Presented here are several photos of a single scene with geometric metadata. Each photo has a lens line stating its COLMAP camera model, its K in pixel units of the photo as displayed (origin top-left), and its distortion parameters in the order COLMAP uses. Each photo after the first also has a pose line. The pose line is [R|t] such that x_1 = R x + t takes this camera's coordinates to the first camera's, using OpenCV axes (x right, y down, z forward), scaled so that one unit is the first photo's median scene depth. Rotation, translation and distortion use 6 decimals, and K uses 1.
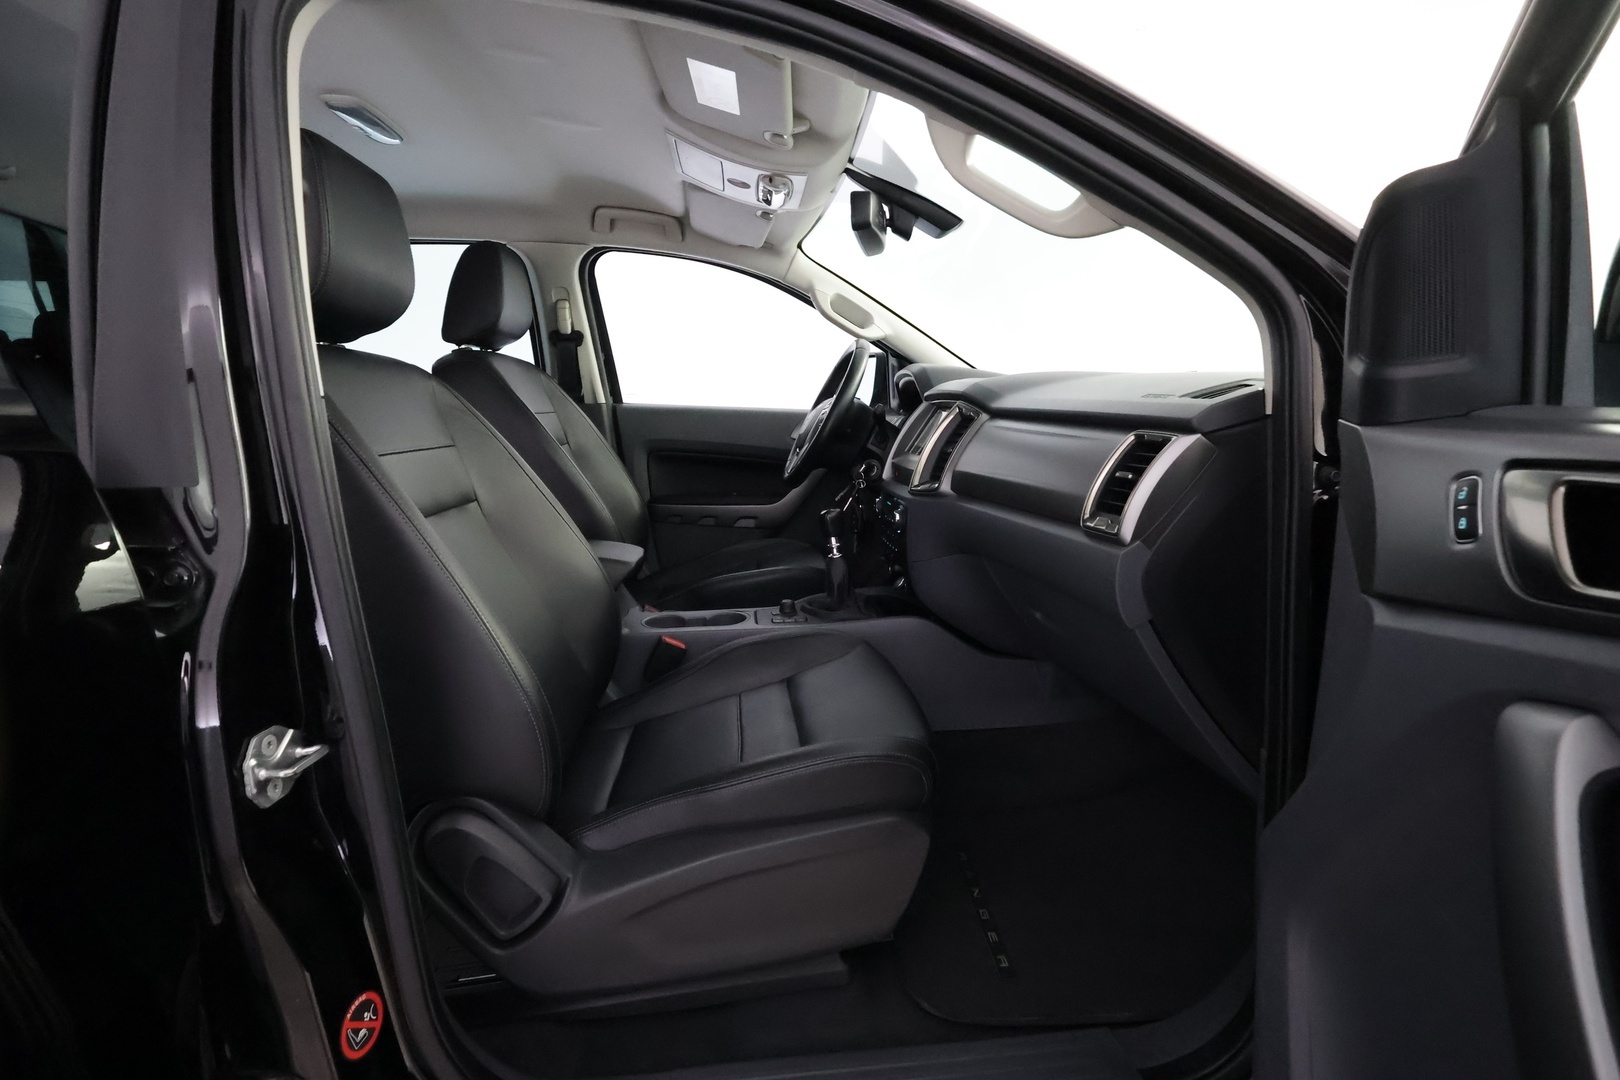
lens RADIAL K [[747.0, 0, 810.0], [0, 747.0, 540.0], [0, 0, 1]] dist [-0.003167, -0.000087]
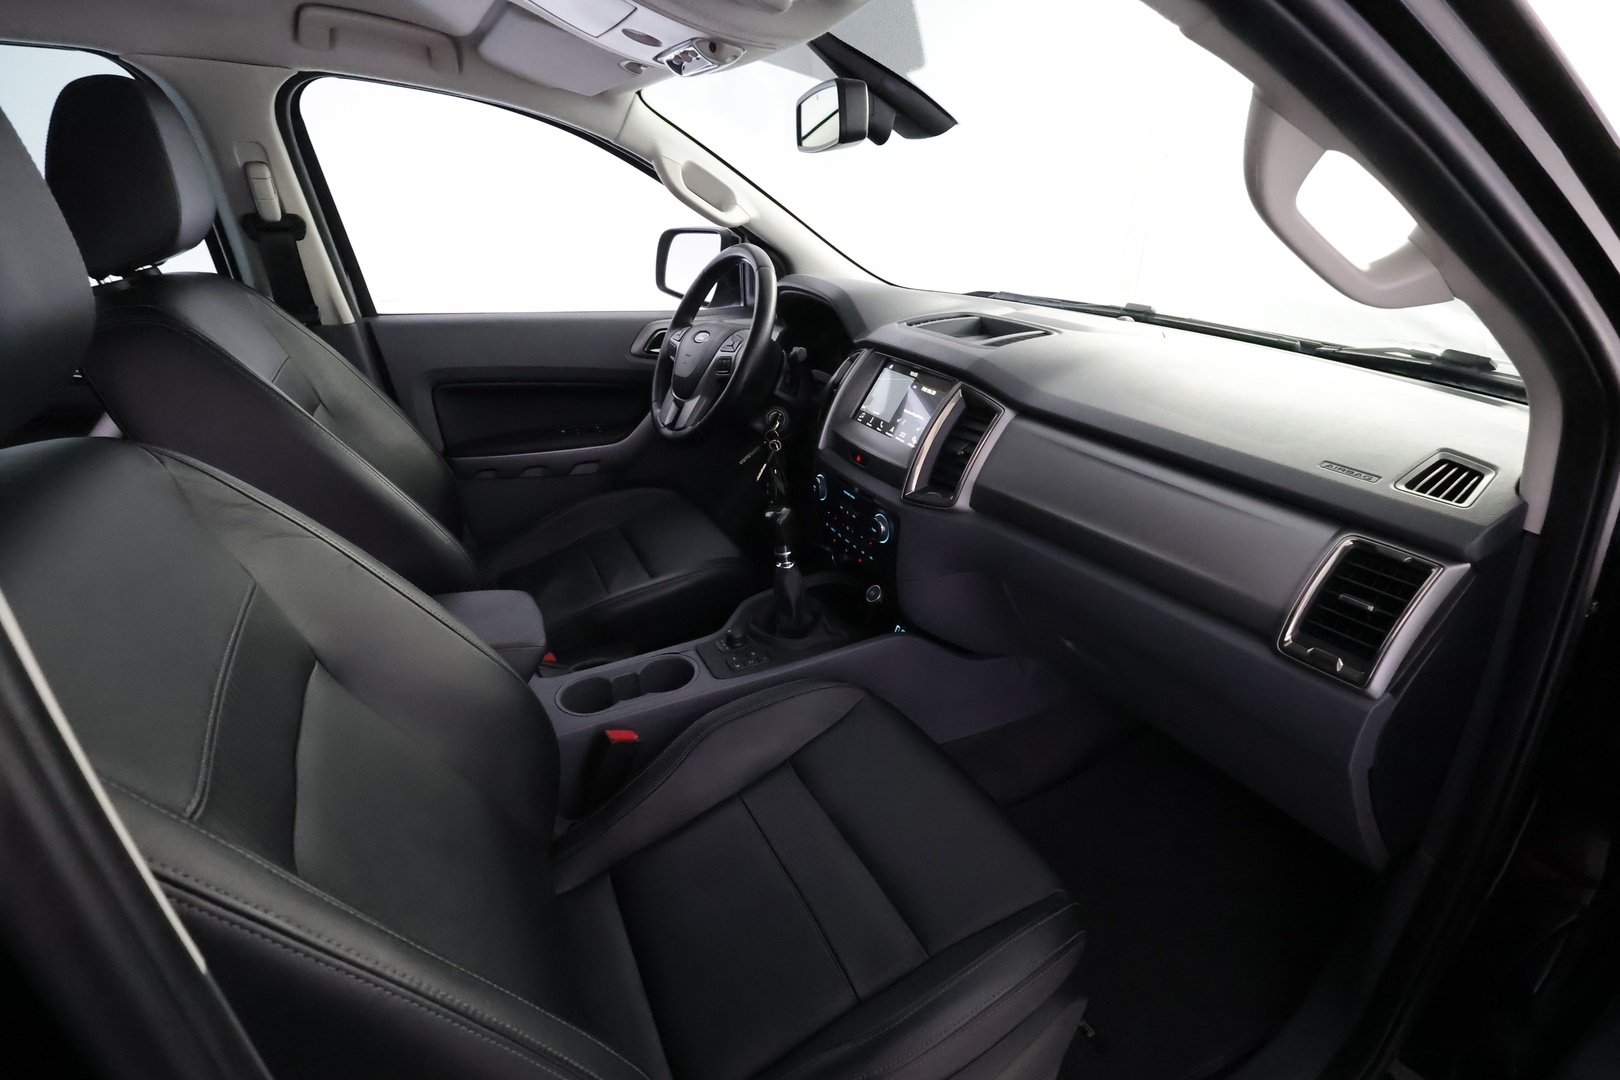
lens RADIAL K [[755.6, 0, 813.2], [0, 755.6, 534.1], [0, 0, 1]] dist [0.013418, 0.000039]
pose [[0.930896, -0.134952, 0.339442, -0.160945], [0.049548, 0.967315, 0.248691, -0.161609], [-0.361909, -0.214687, 0.907156, 0.205903]]
